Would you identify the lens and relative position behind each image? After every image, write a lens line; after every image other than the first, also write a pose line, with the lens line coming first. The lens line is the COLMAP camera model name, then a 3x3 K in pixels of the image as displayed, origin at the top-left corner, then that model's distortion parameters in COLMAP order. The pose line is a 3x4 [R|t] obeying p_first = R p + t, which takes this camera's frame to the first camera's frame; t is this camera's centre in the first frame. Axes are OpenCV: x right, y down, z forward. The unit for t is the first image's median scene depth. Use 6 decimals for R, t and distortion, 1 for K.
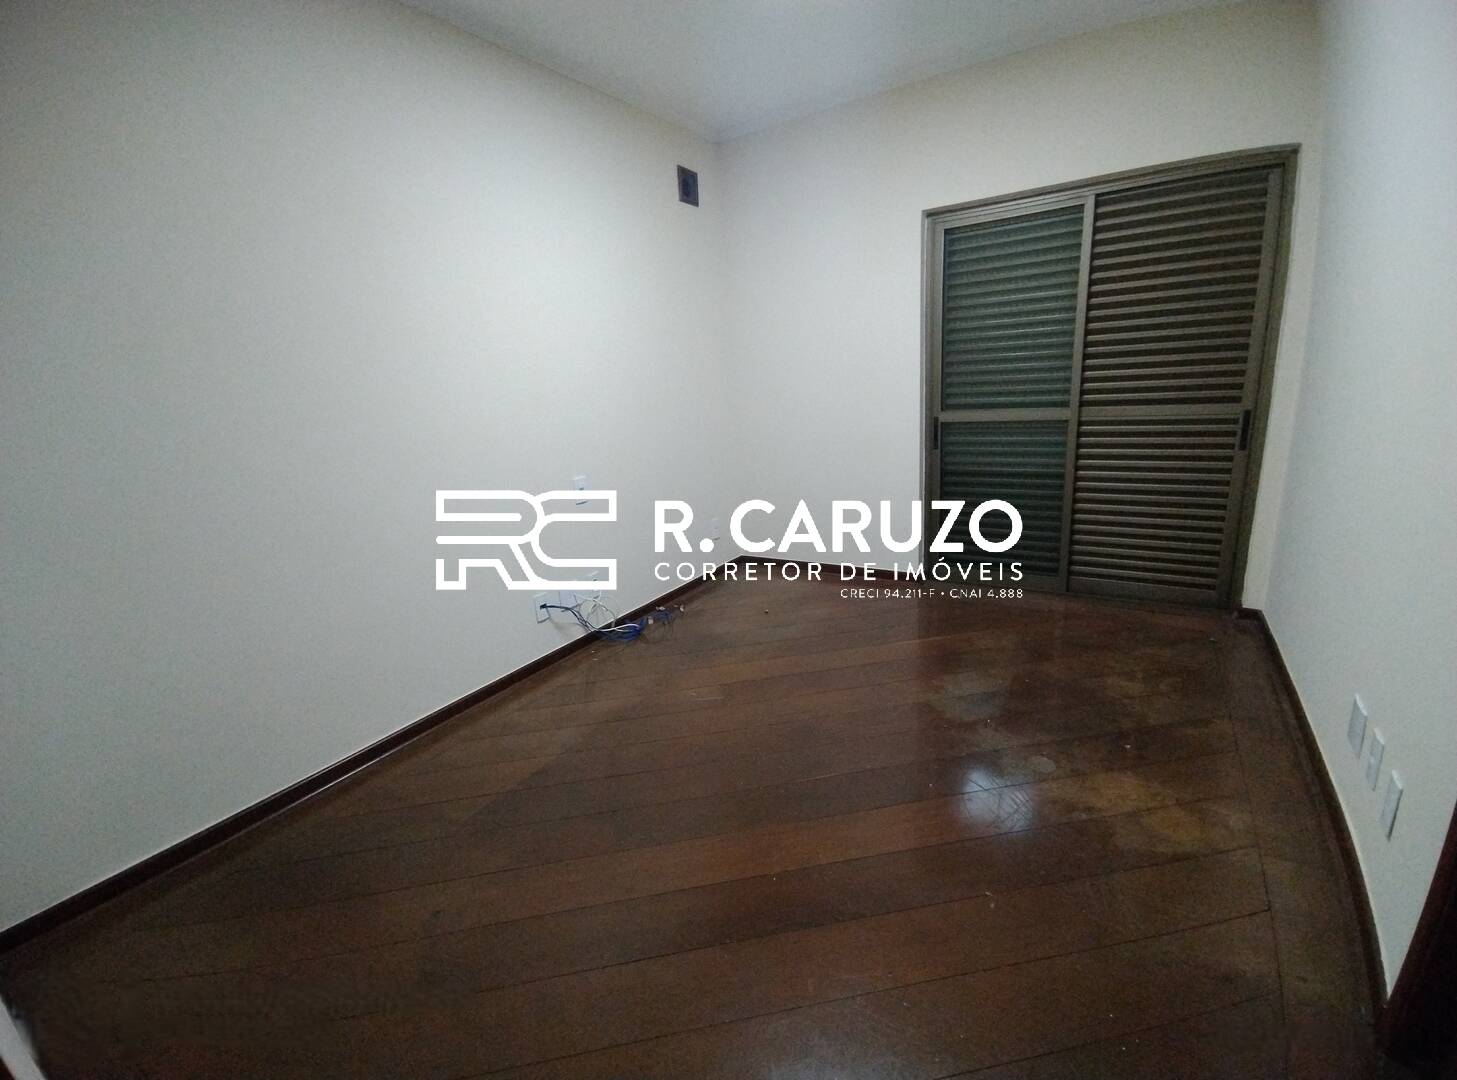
lens RADIAL K [[679.1, 0, 728.7], [0, 679.1, 549.1], [0, 0, 1]] dist [0.034700, -0.005595]
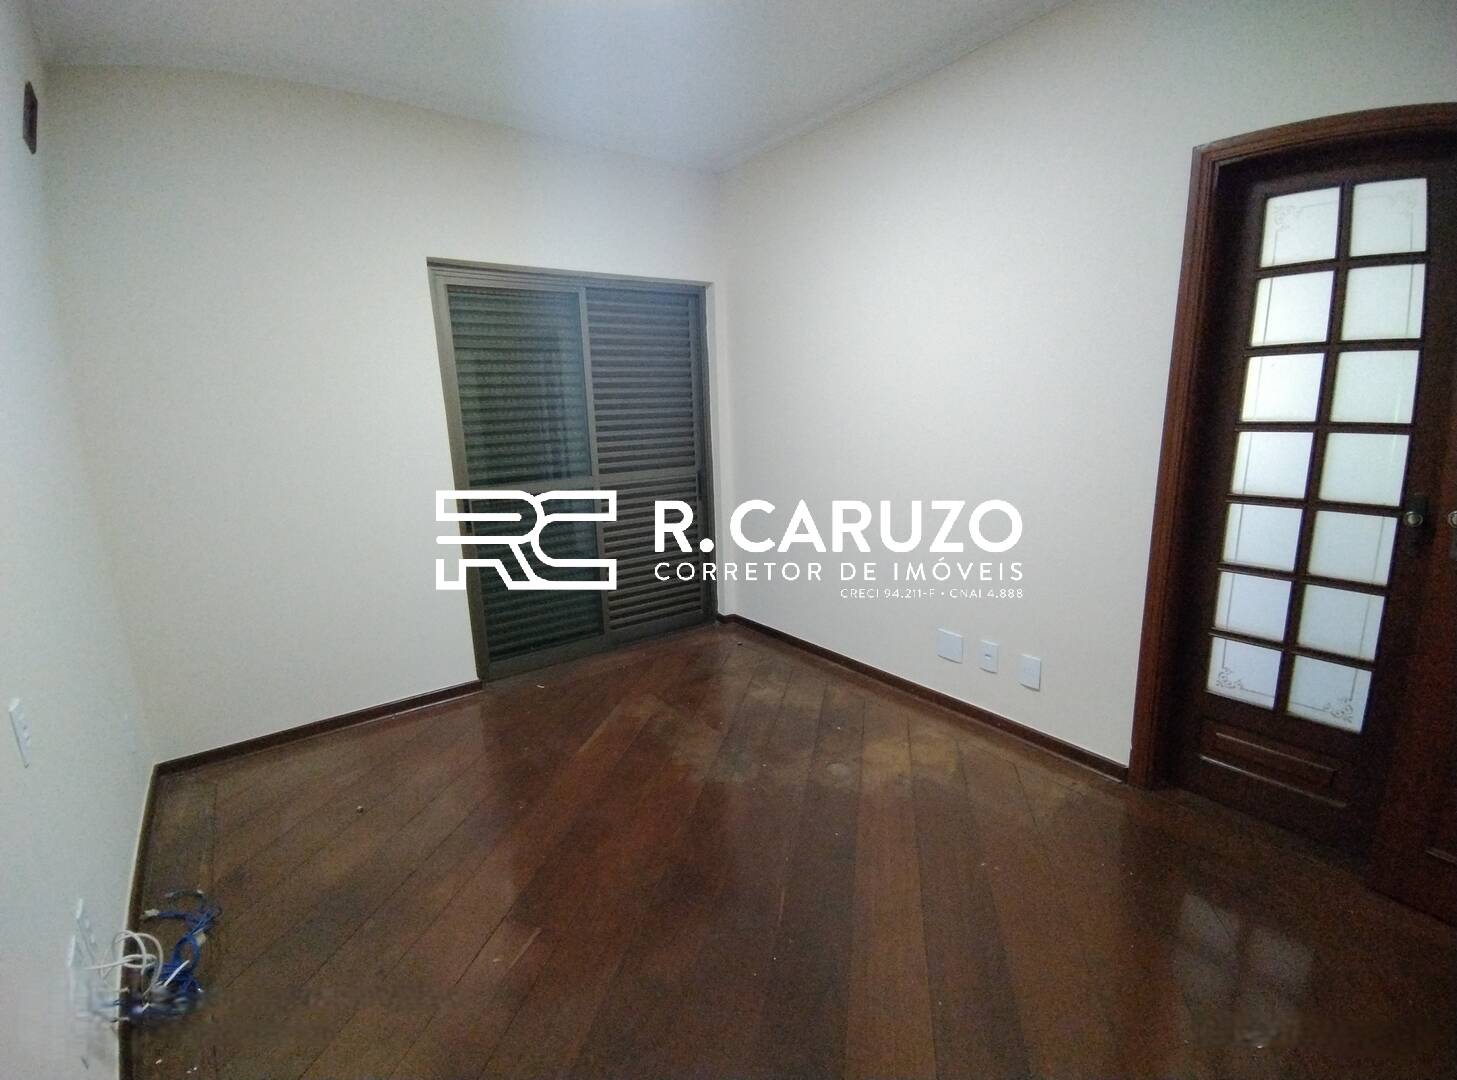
lens RADIAL K [[679.1, 0, 729.8], [0, 679.1, 539.9], [0, 0, 1]] dist [0.034700, -0.005595]
pose [[0.367427, -0.138482, 0.919685, -0.440464], [0.252598, 0.966542, 0.044622, -0.112693], [-0.895093, 0.215915, 0.390114, 0.454475]]
